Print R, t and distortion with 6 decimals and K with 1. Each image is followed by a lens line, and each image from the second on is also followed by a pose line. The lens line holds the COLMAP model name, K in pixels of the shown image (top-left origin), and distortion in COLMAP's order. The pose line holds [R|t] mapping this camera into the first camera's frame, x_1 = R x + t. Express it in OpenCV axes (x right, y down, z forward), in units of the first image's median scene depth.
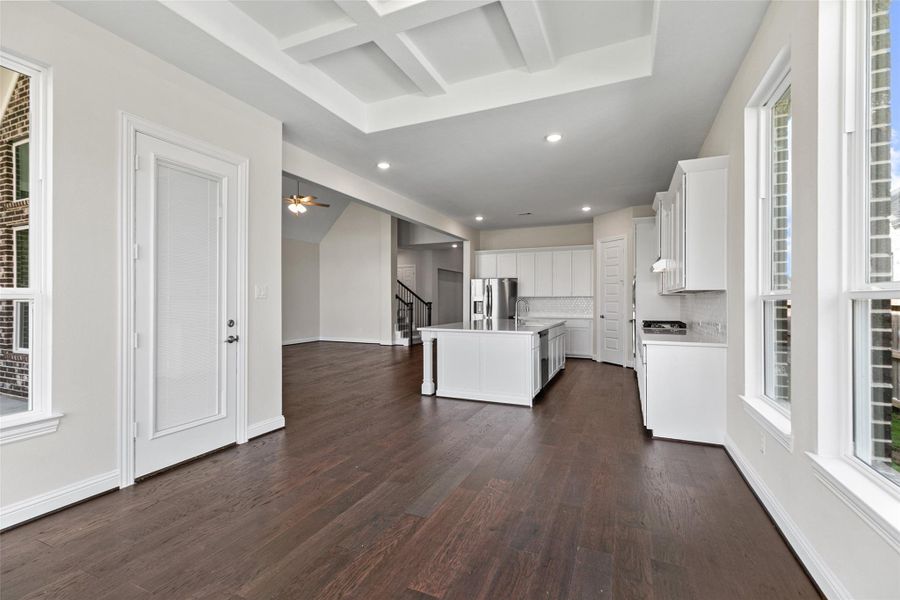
lens RADIAL K [[410.3, 0, 433.1], [0, 410.3, 297.8], [0, 0, 1]] dist [-0.000234, 0.000049]
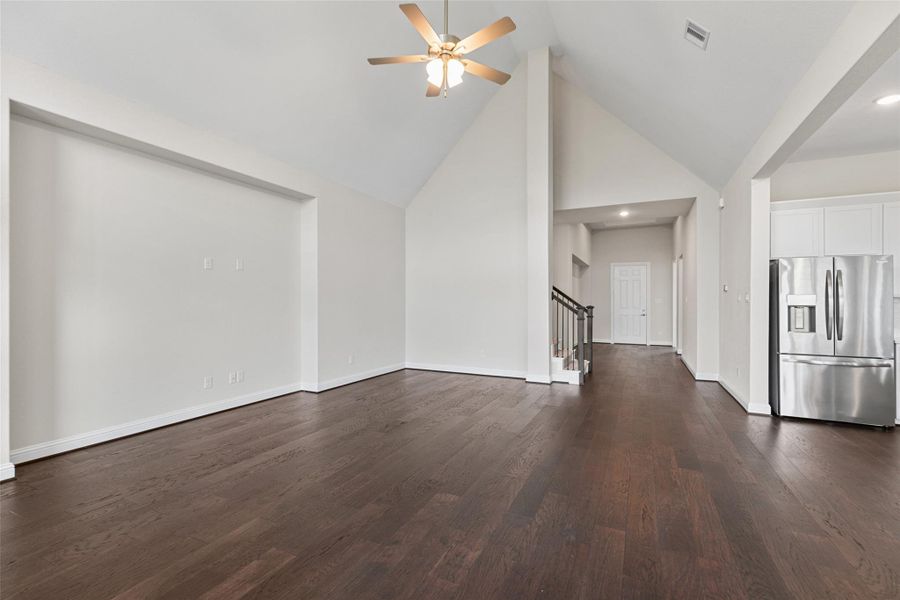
lens RADIAL K [[402.5, 0, 450.0], [0, 402.5, 300.0], [0, 0, 1]] dist [0.002157, 0.000090]
pose [[0.999995, 0.001006, -0.003125, -0.287431], [-0.001004, 0.999999, 0.000925, 0.001813], [0.003126, -0.000922, 0.999995, 0.543871]]
